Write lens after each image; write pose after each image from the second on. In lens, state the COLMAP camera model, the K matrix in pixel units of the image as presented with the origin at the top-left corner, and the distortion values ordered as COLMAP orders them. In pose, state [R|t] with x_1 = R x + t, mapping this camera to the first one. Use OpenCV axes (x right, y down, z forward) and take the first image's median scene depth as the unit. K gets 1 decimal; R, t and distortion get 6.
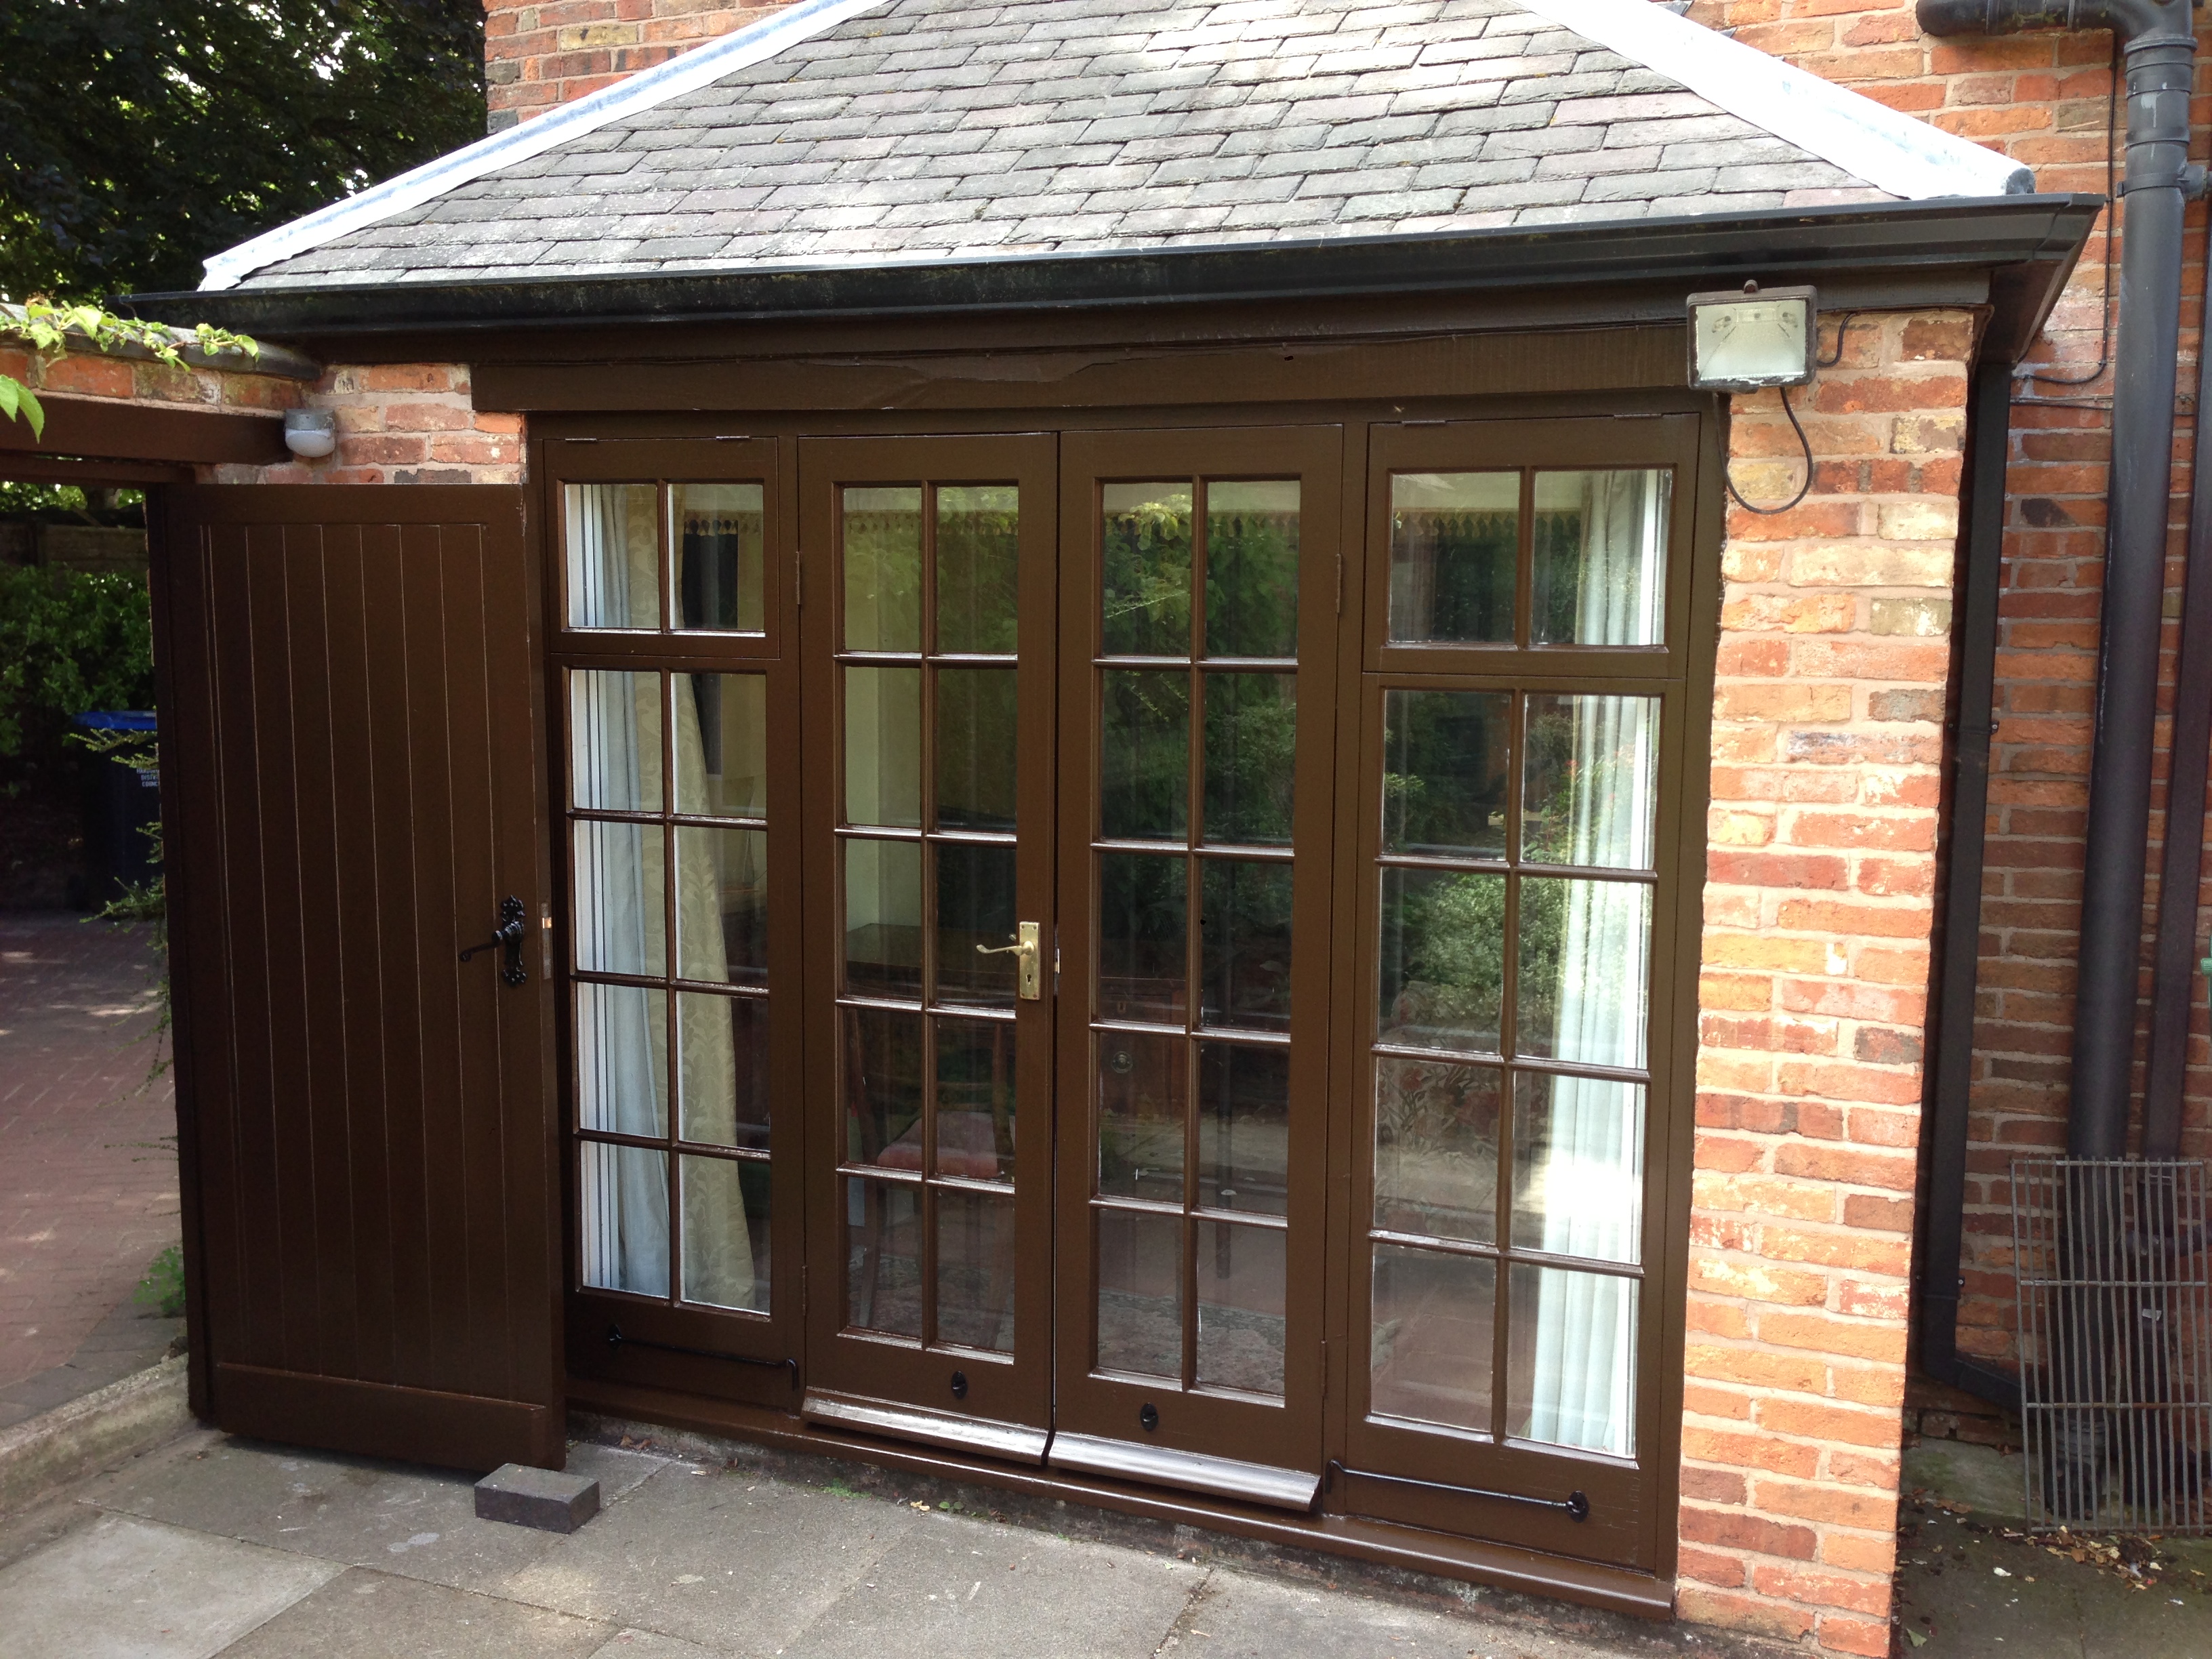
lens RADIAL K [[2072.0, 0, 1108.0], [0, 2072.0, 822.8], [0, 0, 1]] dist [0.143613, -0.208440]
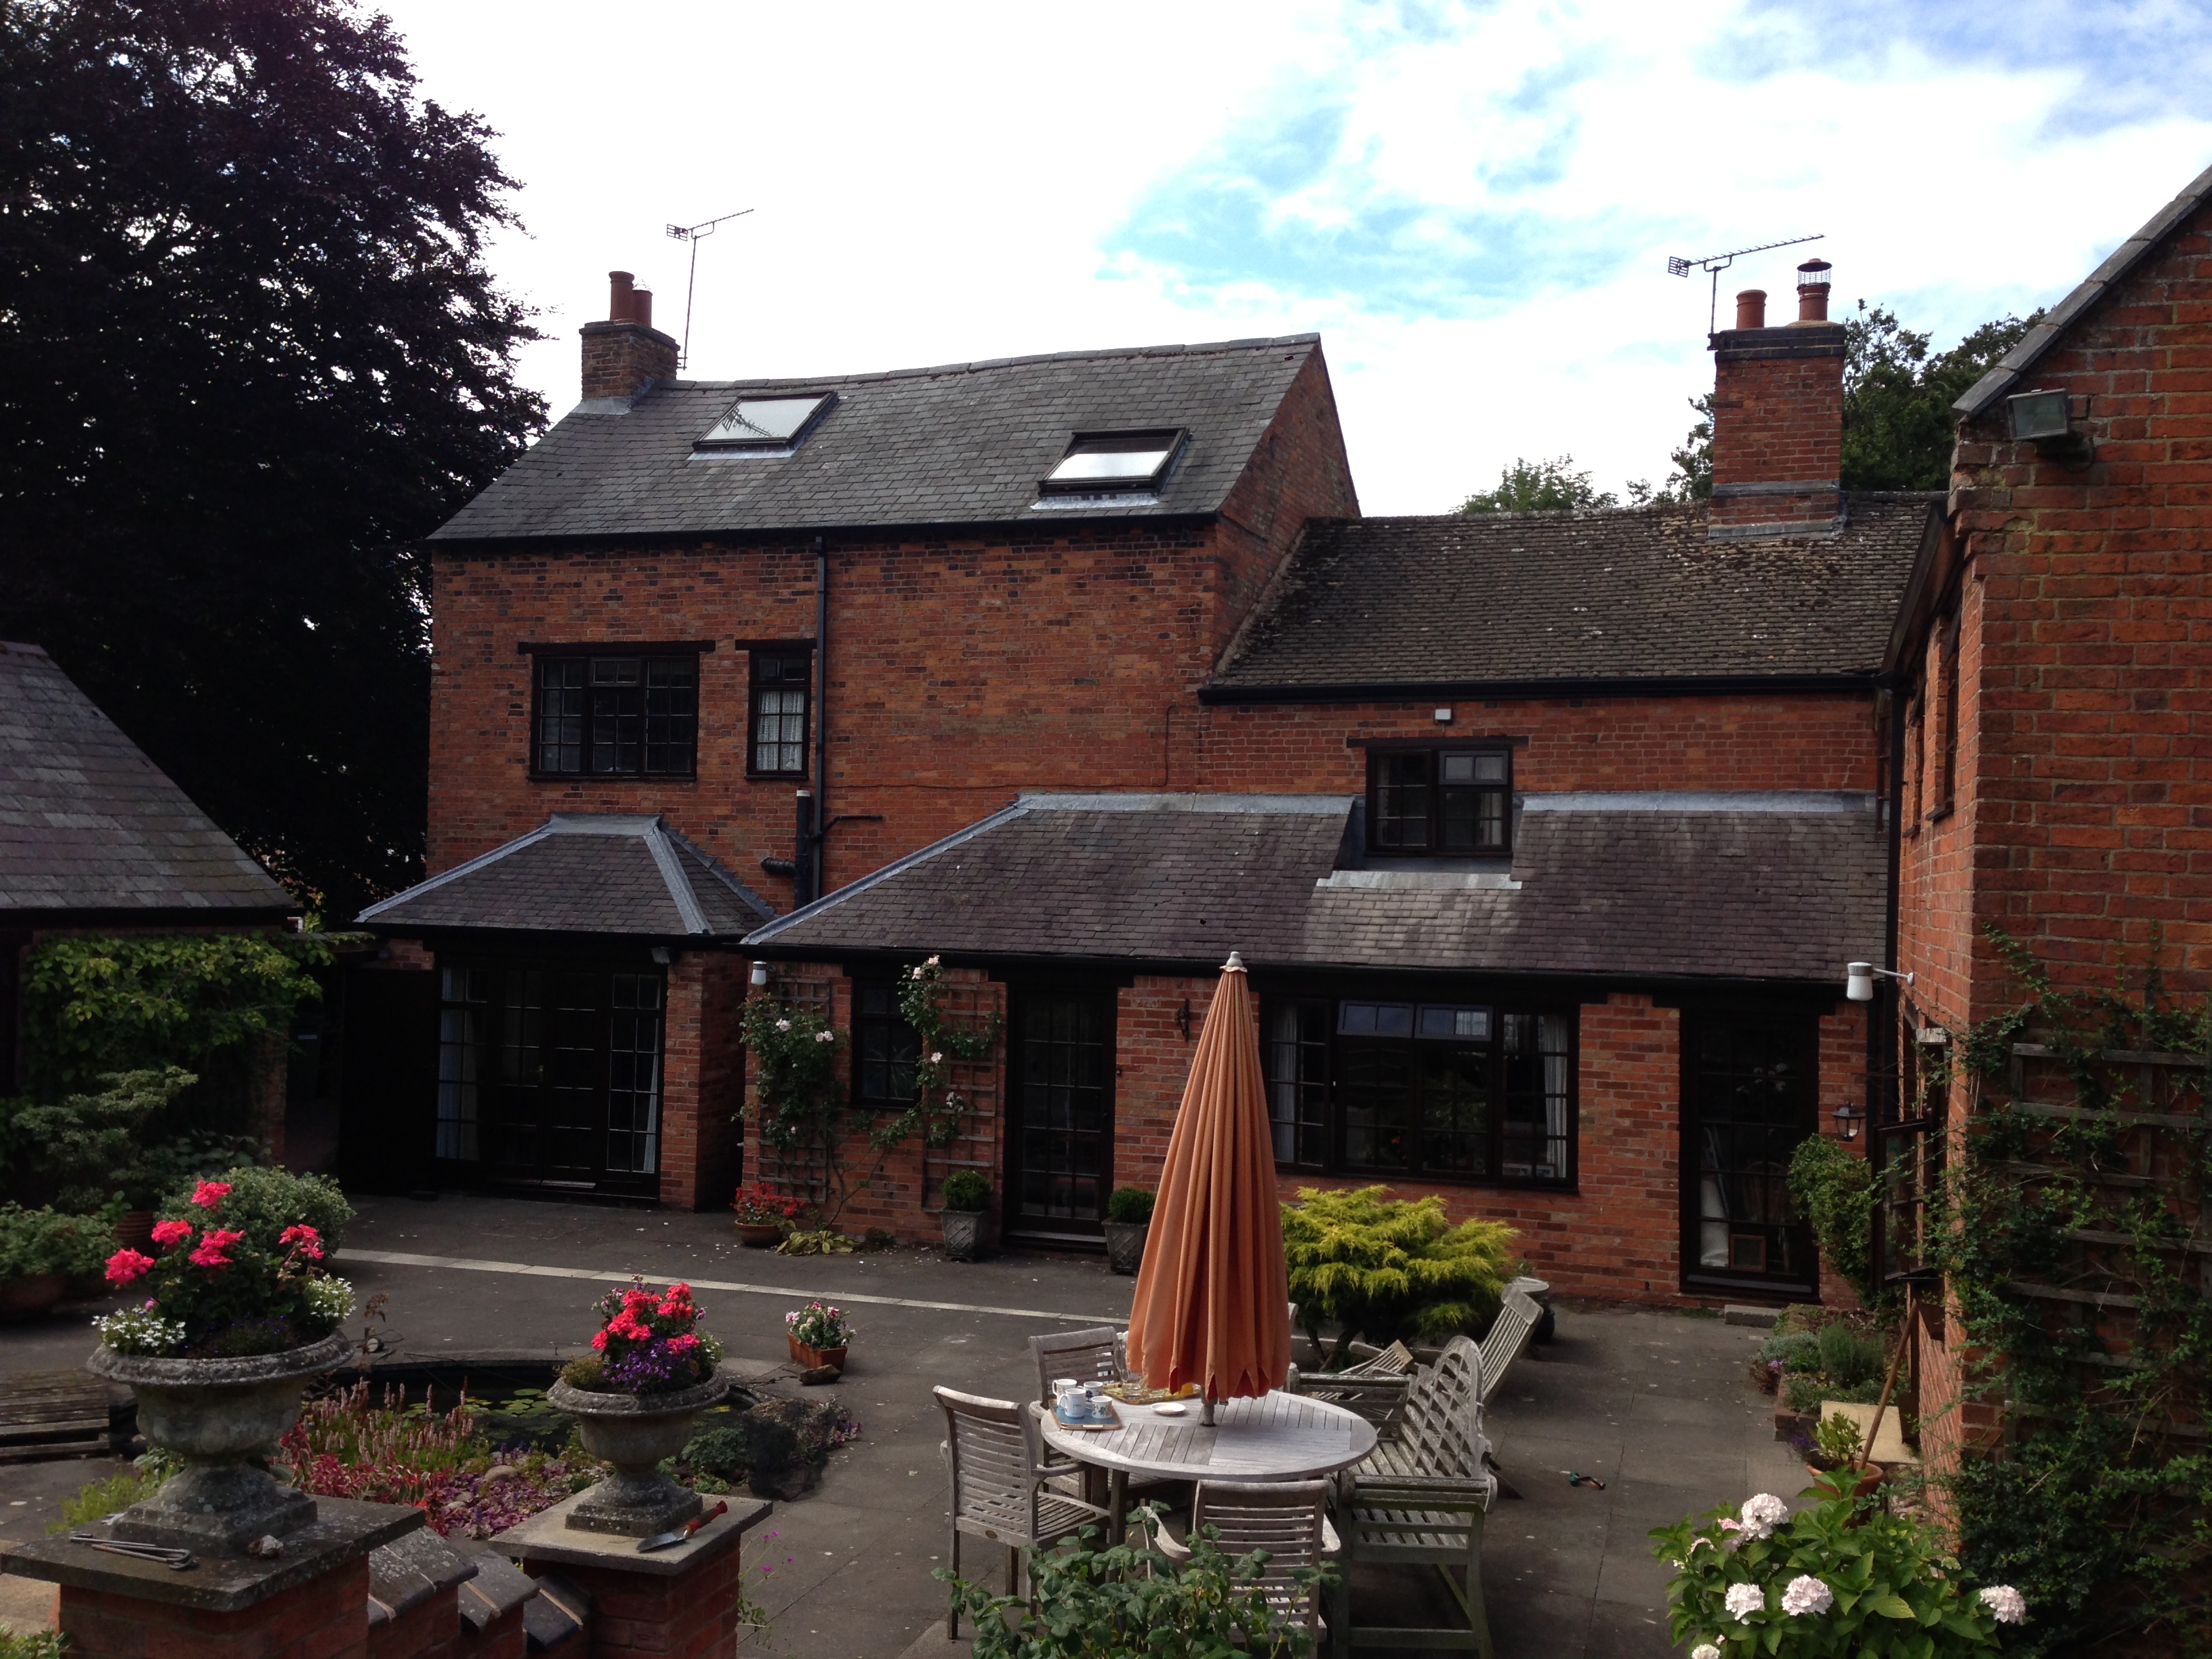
lens RADIAL K [[1990.1, 0, 1098.1], [0, 1990.1, 841.1], [0, 0, 1]] dist [0.106170, -0.193471]
pose [[0.997449, 0.016090, 0.069551, 0.862618], [-0.006938, 0.991507, -0.129866, 0.121211], [-0.071050, 0.129052, 0.989089, -3.497448]]
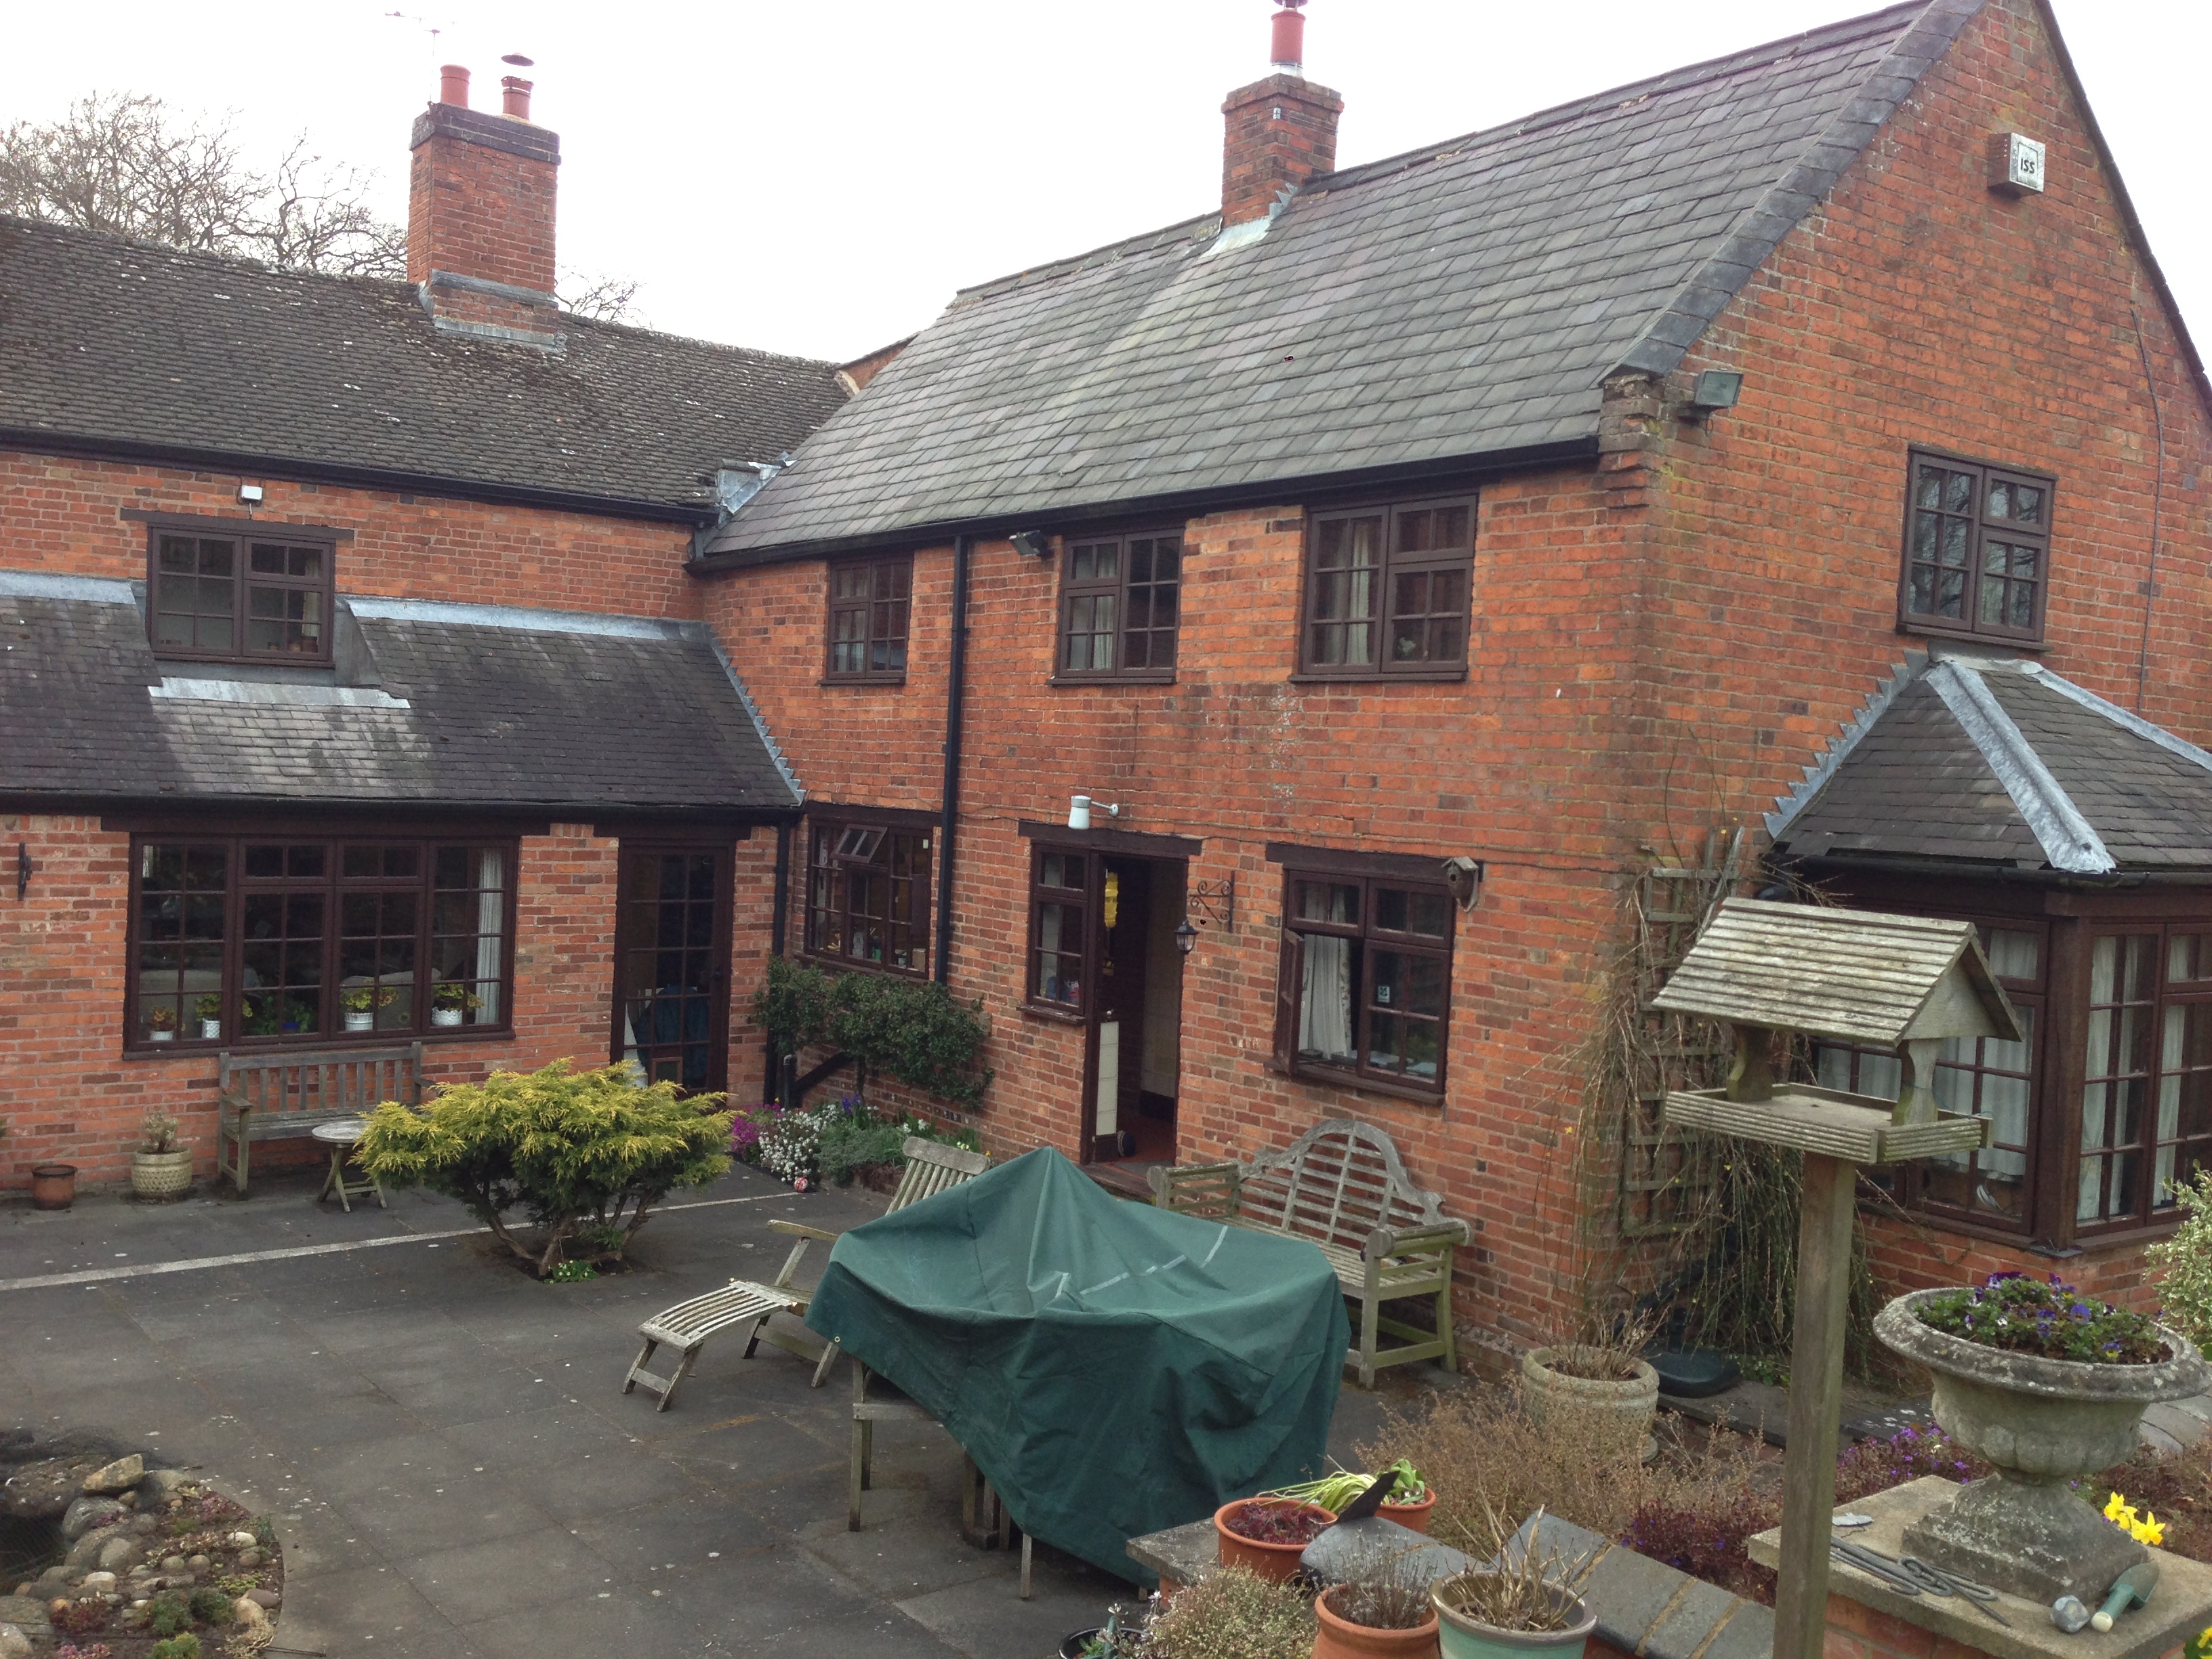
lens RADIAL K [[1987.4, 0, 1102.0], [0, 1987.4, 826.2], [0, 0, 1]] dist [0.114716, -0.139323]
pose [[0.503591, -0.012583, 0.863851, -0.406455], [0.051412, 0.998558, -0.015426, 0.024473], [-0.862411, 0.052181, 0.503512, -2.490269]]
